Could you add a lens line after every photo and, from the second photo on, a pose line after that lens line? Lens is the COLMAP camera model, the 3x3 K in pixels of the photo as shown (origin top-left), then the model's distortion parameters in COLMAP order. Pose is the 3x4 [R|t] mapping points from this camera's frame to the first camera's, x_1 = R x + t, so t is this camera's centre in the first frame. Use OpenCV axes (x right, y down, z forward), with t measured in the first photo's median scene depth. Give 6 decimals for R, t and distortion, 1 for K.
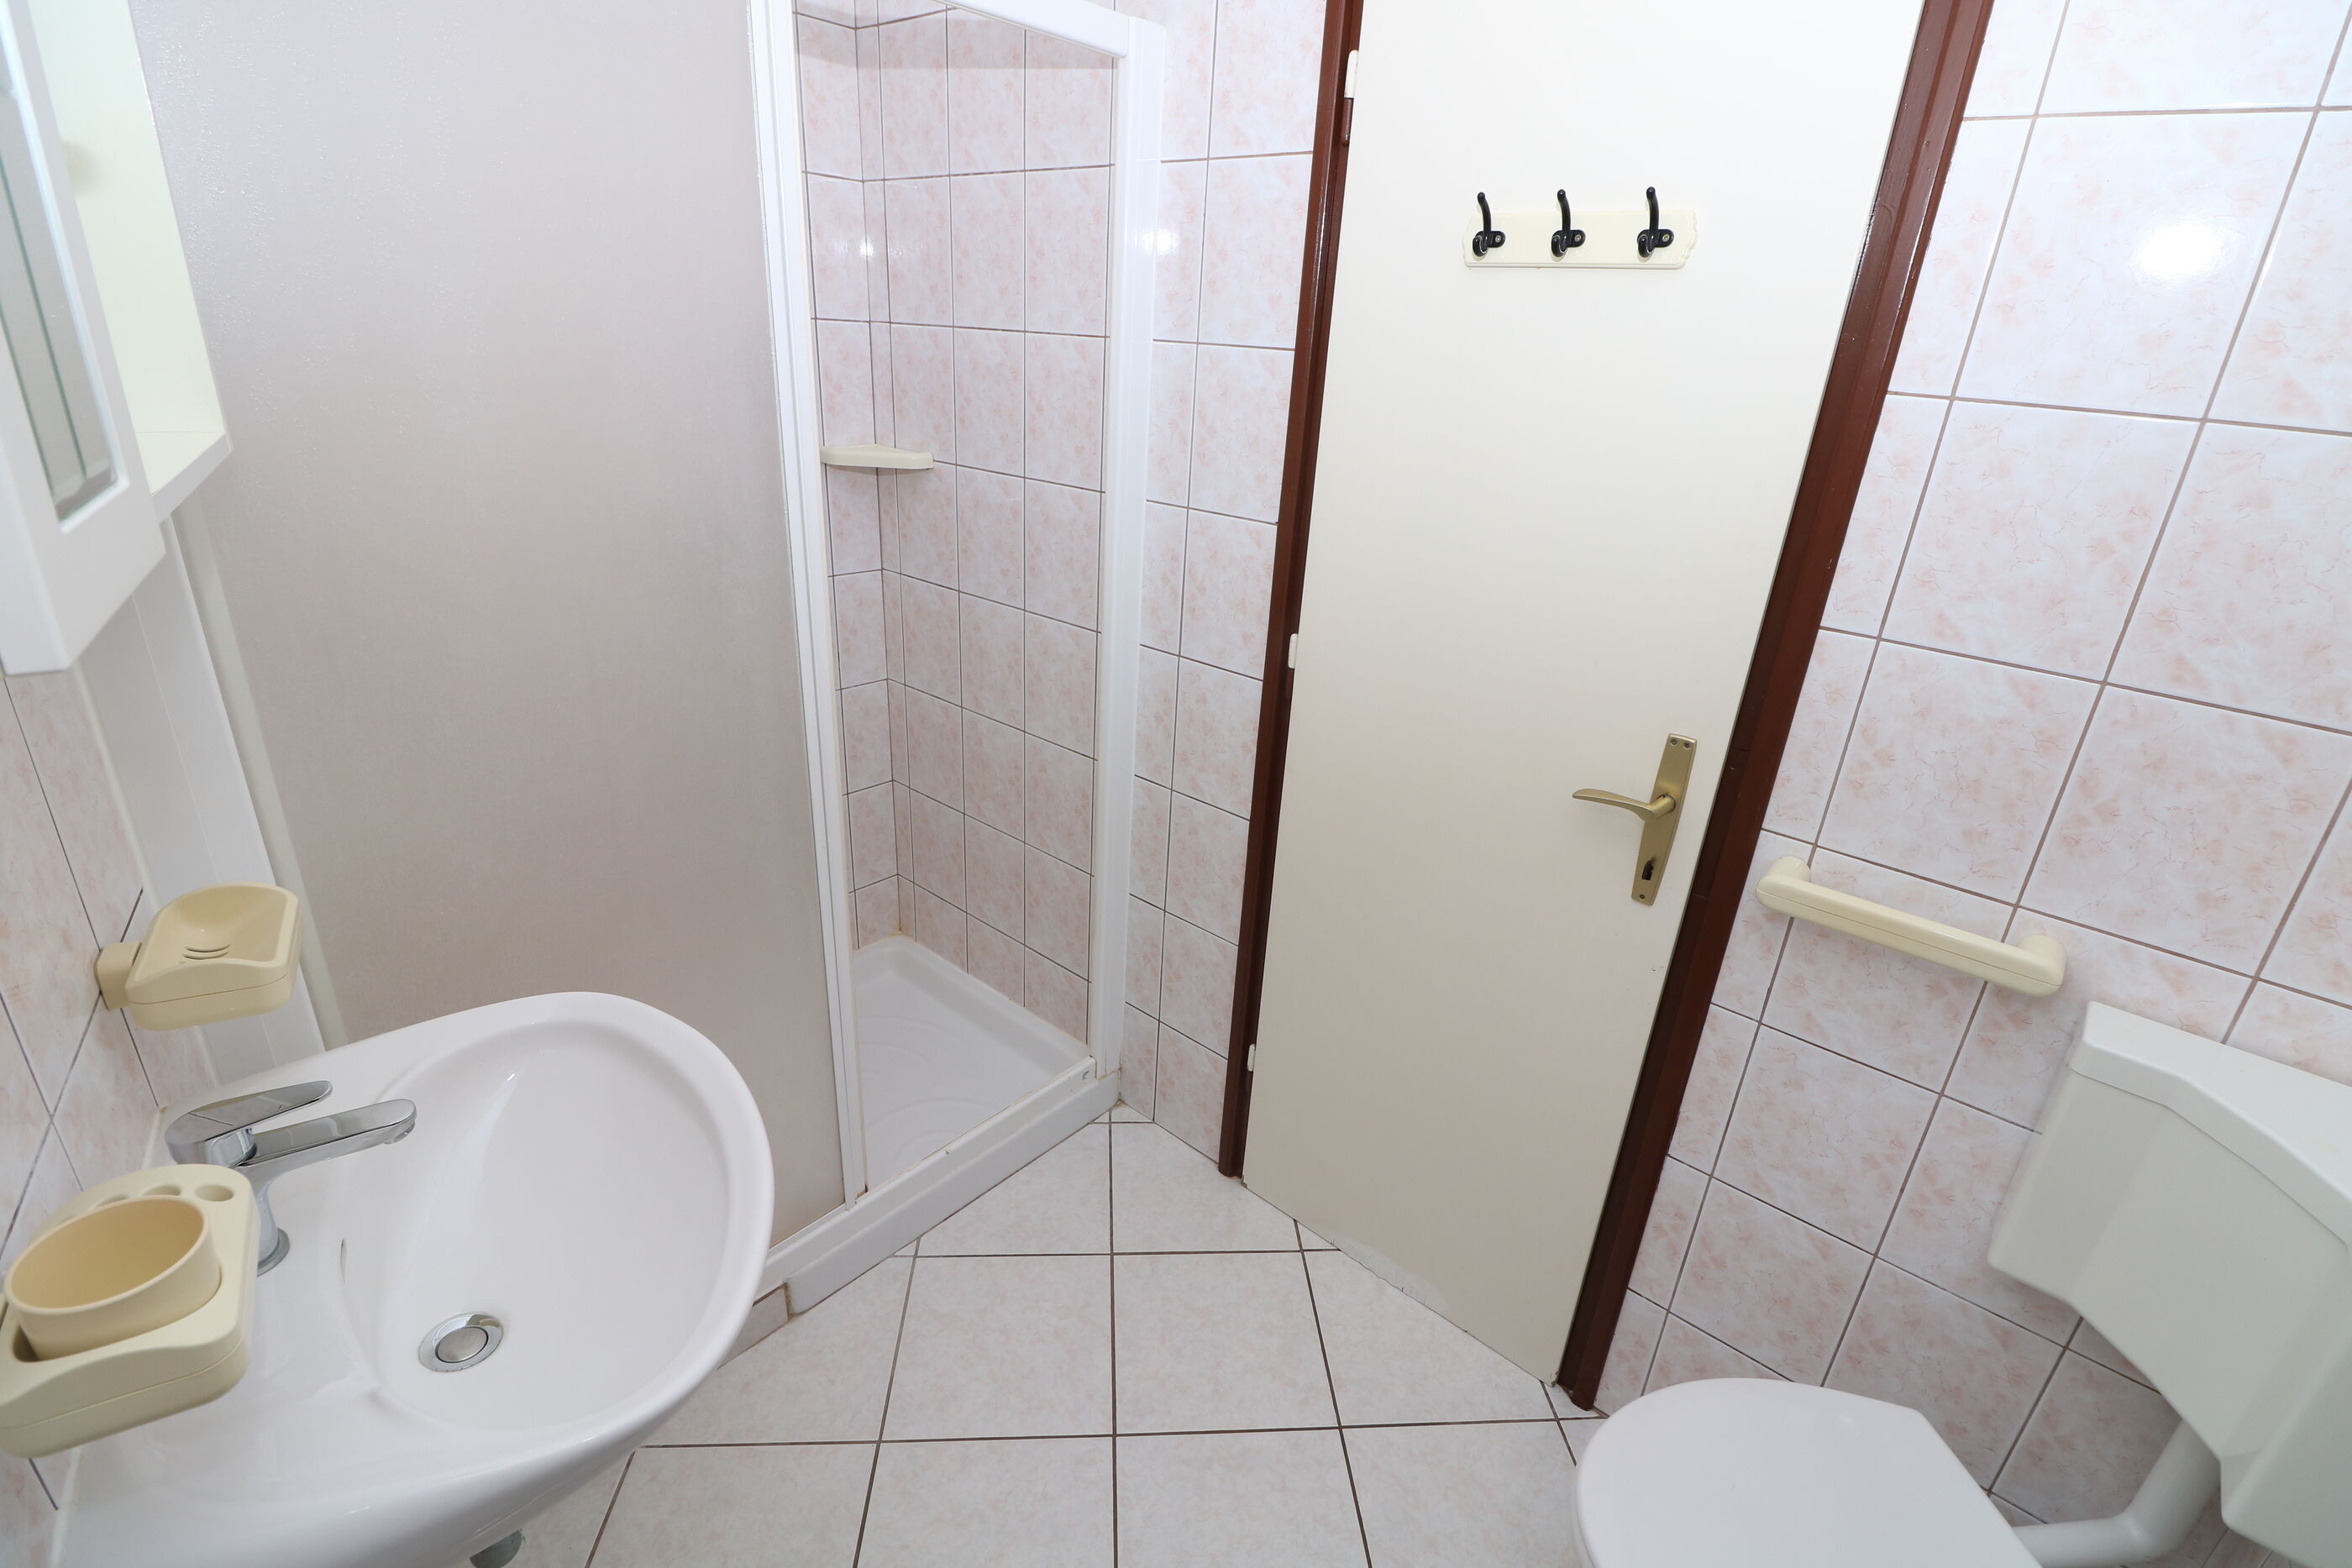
lens RADIAL K [[1080.1, 0, 1182.2], [0, 1080.1, 781.4], [0, 0, 1]] dist [-0.012535, -0.005999]
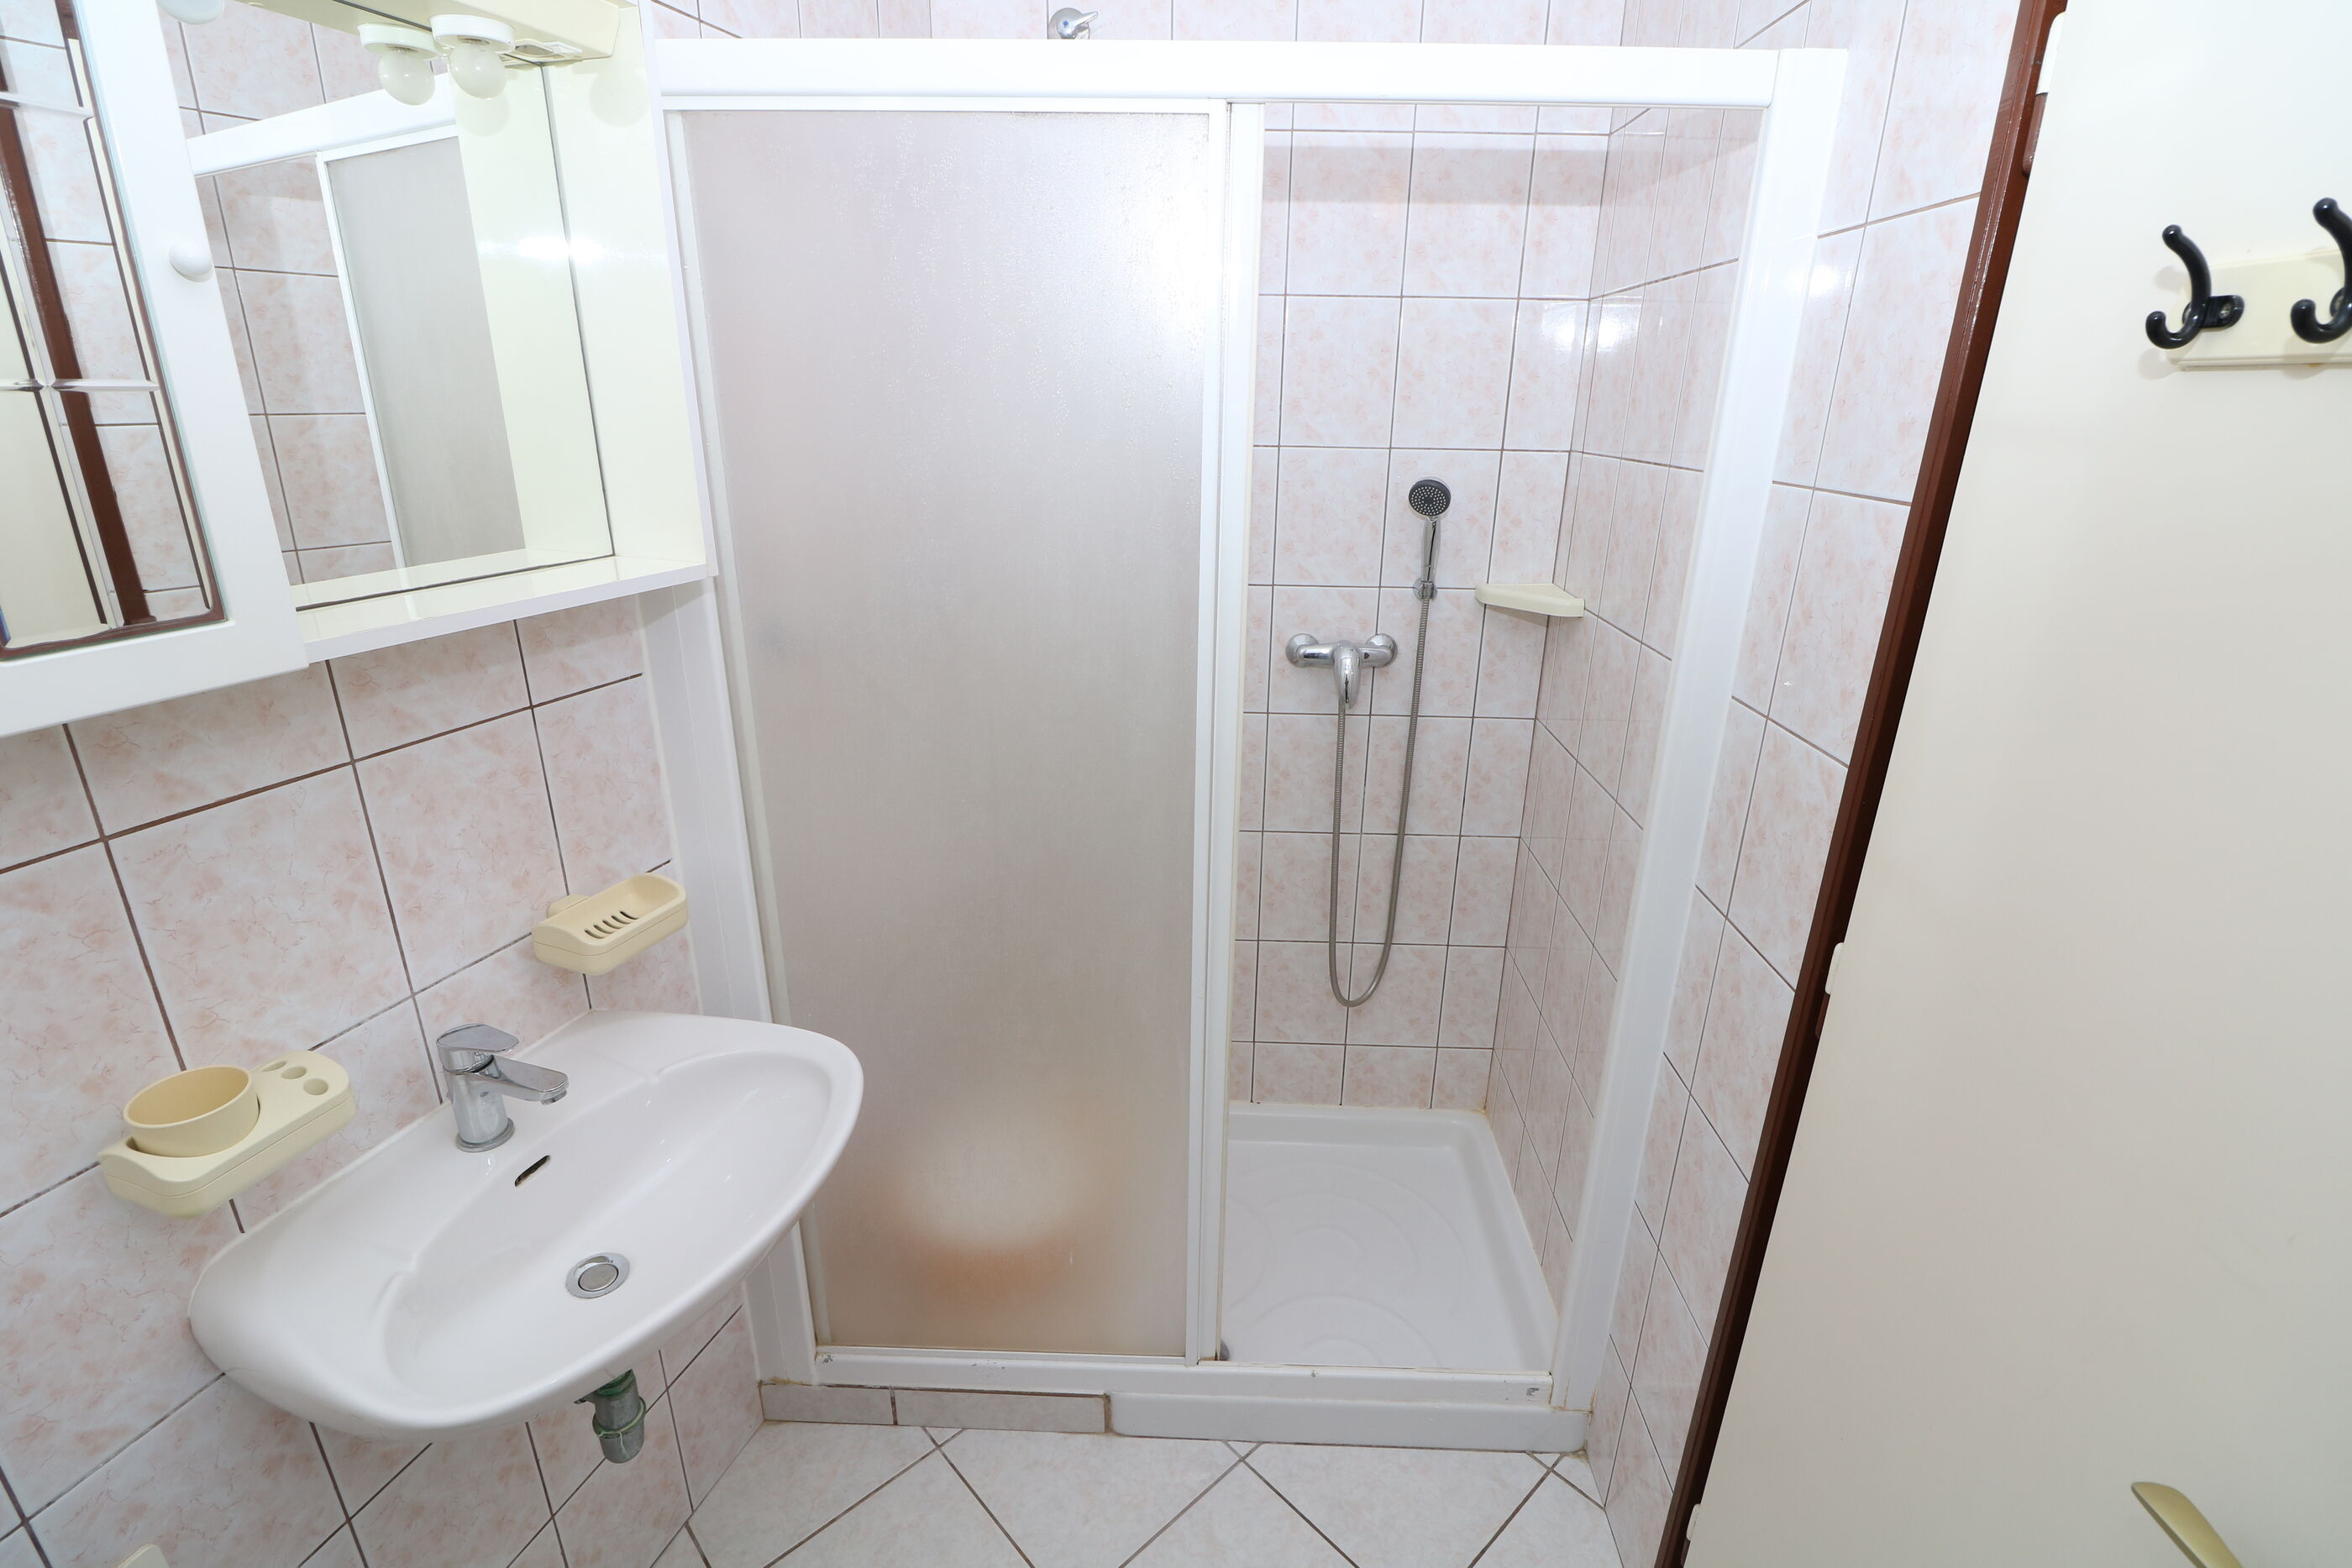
lens RADIAL K [[1080.1, 0, 1181.7], [0, 1080.1, 781.9], [0, 0, 1]] dist [-0.012535, -0.005999]
pose [[0.627215, 0.212587, -0.749271, 0.283367], [-0.275030, 0.960505, 0.042292, -0.134586], [0.728670, 0.179547, 0.660911, 0.267464]]
